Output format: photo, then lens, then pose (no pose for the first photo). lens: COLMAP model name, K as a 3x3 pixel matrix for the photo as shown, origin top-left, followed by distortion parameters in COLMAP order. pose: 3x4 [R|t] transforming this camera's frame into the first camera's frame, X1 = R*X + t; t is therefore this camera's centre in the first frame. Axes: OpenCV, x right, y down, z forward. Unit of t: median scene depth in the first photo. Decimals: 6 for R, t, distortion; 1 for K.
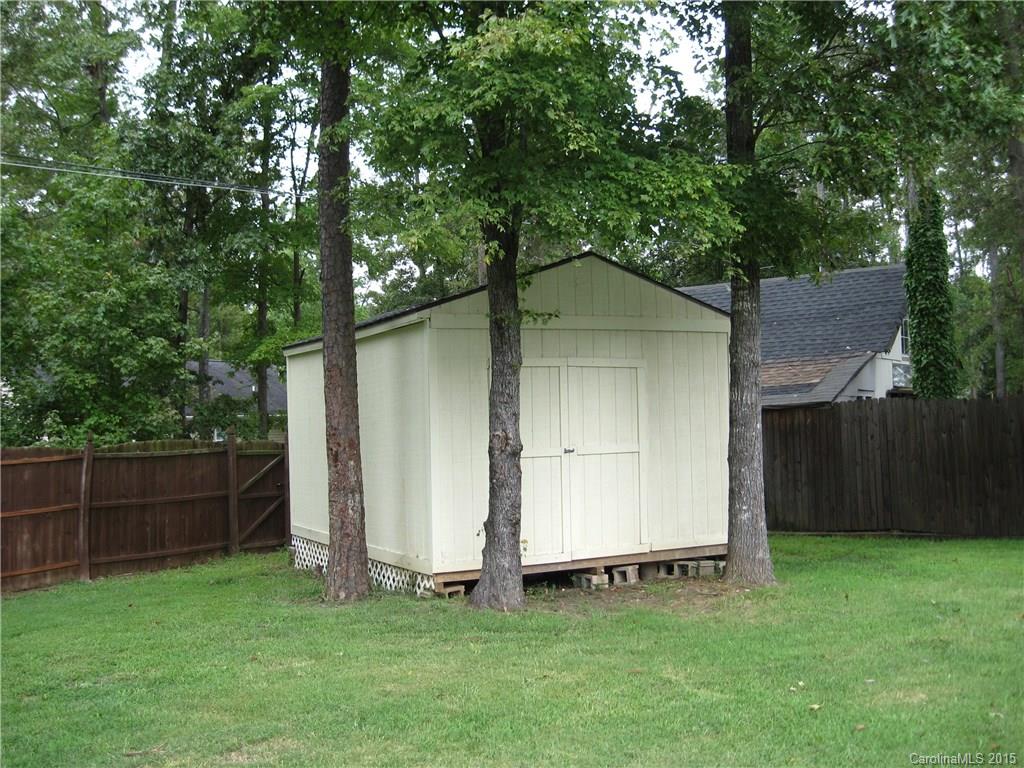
lens RADIAL K [[1079.2, 0, 512.1], [0, 1079.2, 407.7], [0, 0, 1]] dist [-0.118682, 0.012252]
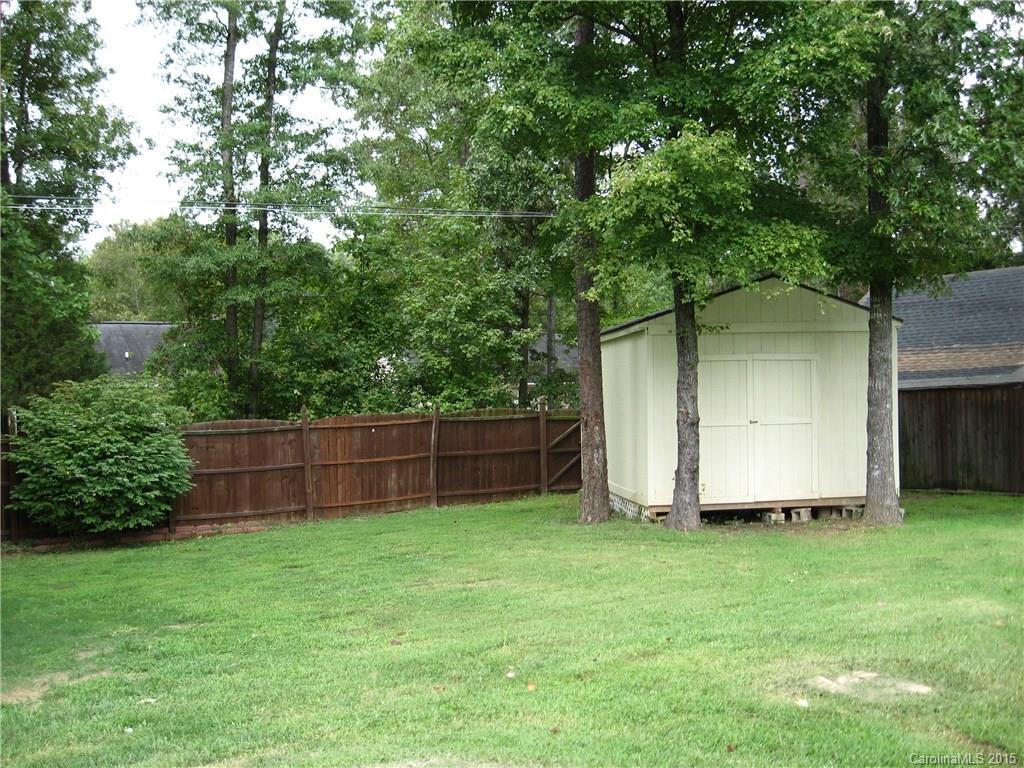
lens RADIAL K [[1079.2, 0, 512.1], [0, 1079.2, 407.7], [0, 0, 1]] dist [-0.118682, 0.012252]
pose [[0.937096, 0.011989, -0.348865, 0.221135], [0.000764, 0.999337, 0.036395, -0.025475], [0.349070, -0.034372, 0.936466, -0.352193]]
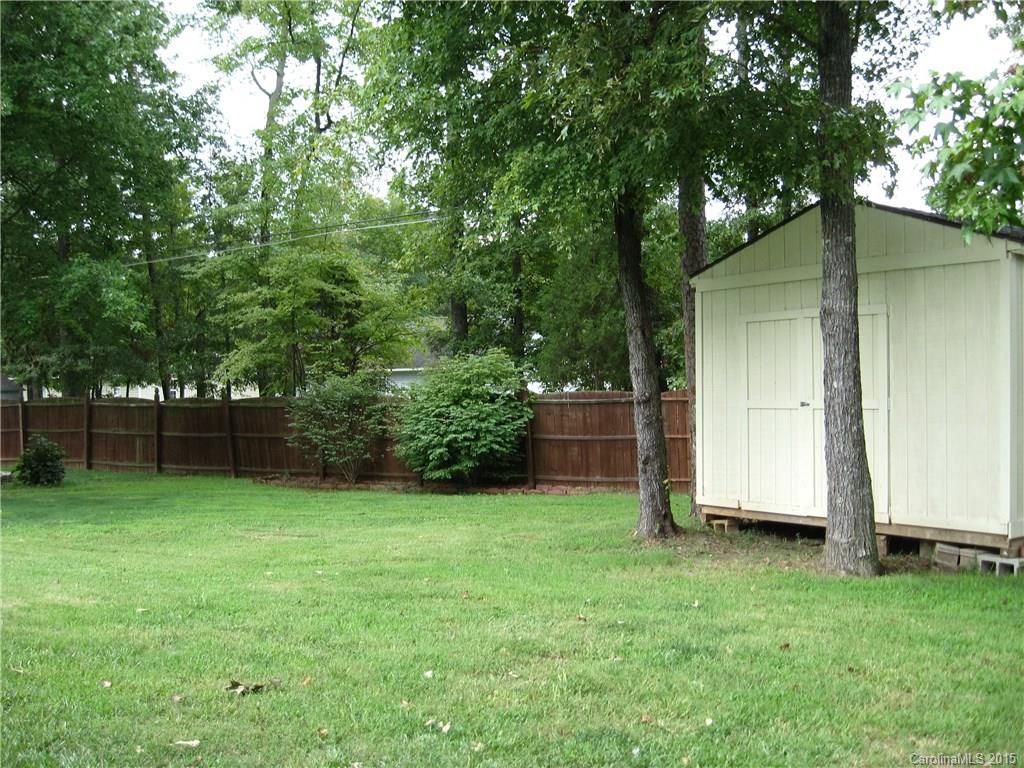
lens RADIAL K [[1079.2, 0, 512.1], [0, 1079.2, 407.7], [0, 0, 1]] dist [-0.118682, 0.012252]
pose [[0.158721, 0.043383, -0.986370, 0.890854], [0.019052, 0.998714, 0.046992, -0.006720], [0.987140, -0.026251, 0.157691, 0.536546]]
